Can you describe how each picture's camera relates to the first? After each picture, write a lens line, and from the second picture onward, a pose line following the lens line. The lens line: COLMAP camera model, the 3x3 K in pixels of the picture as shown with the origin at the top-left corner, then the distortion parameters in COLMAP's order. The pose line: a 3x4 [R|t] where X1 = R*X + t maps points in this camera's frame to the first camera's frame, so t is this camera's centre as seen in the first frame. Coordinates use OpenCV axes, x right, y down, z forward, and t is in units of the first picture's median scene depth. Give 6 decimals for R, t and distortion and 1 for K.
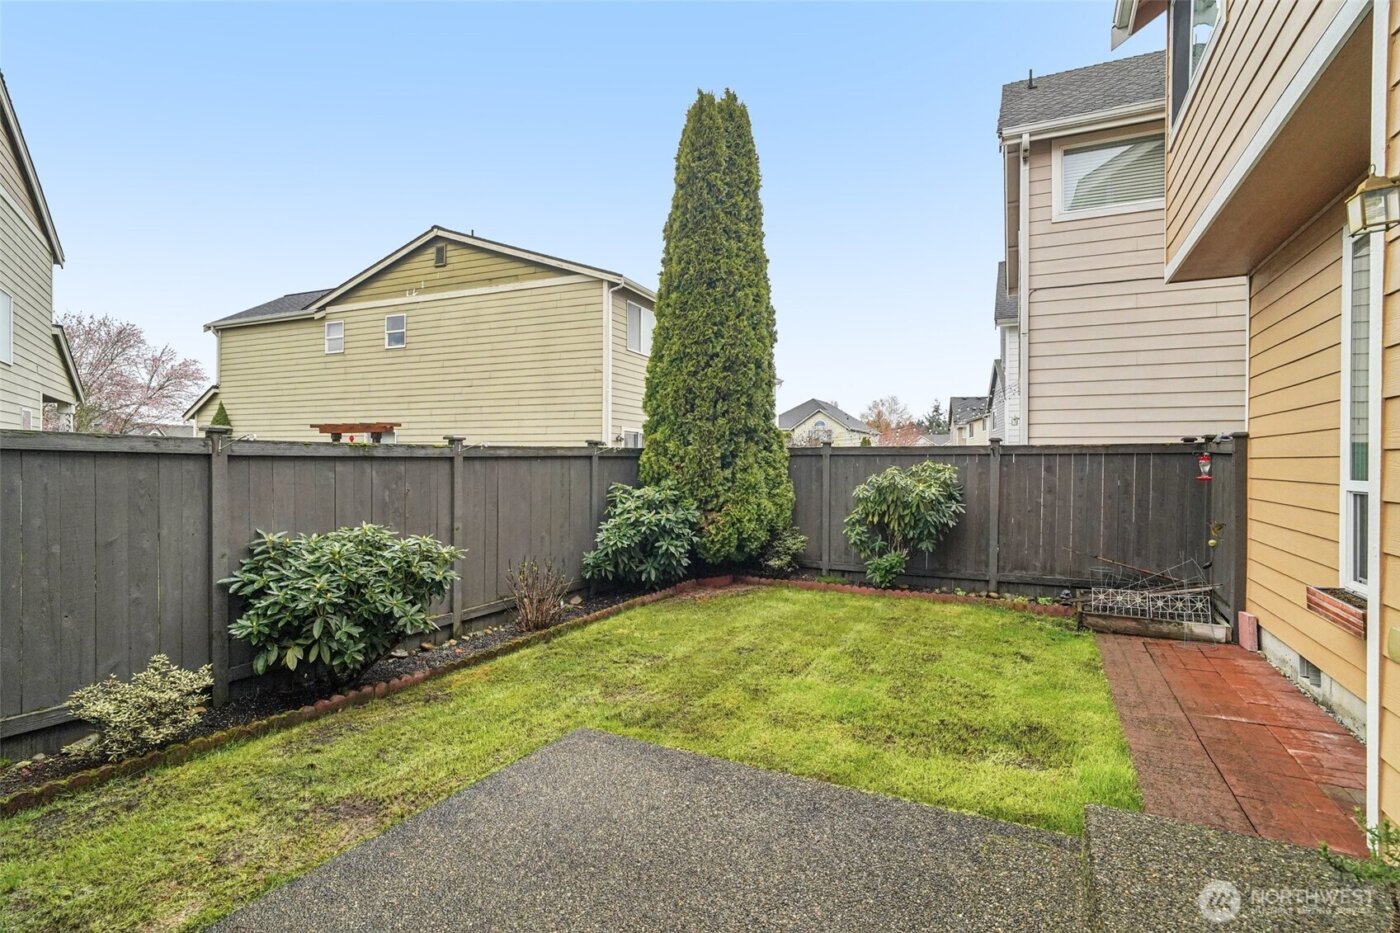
lens RADIAL K [[657.2, 0, 700.0], [0, 657.2, 466.5], [0, 0, 1]] dist [-0.001158, 0.000318]
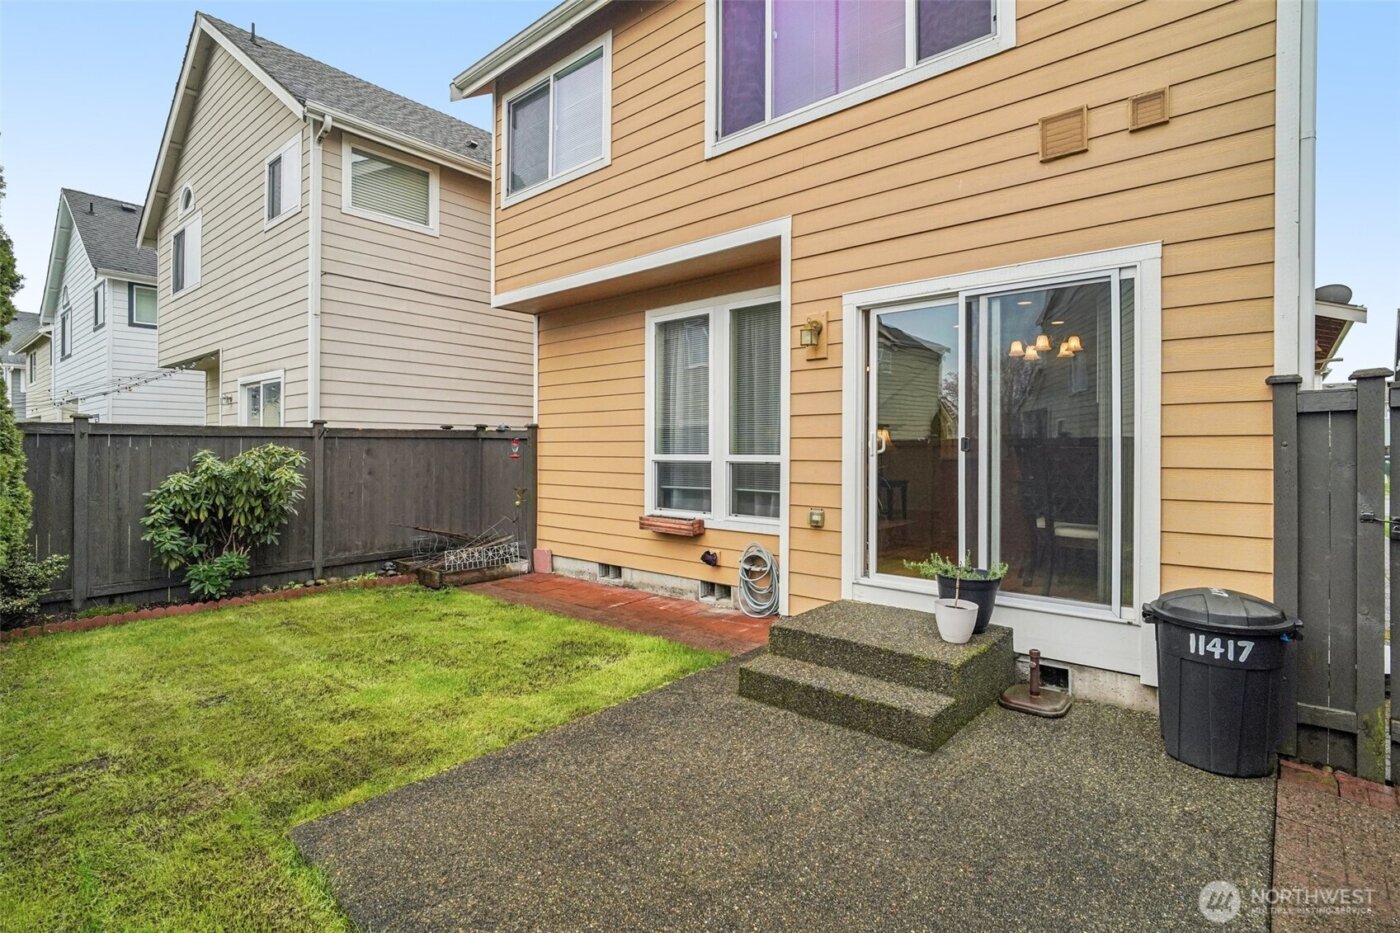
lens RADIAL K [[684.6, 0, 701.6], [0, 684.6, 451.0], [0, 0, 1]] dist [0.001095, 0.000111]
pose [[0.232615, -0.007196, 0.972542, -0.538823], [0.006600, 0.999961, 0.005820, 0.000598], [-0.972546, 0.005064, 0.232654, 0.290189]]
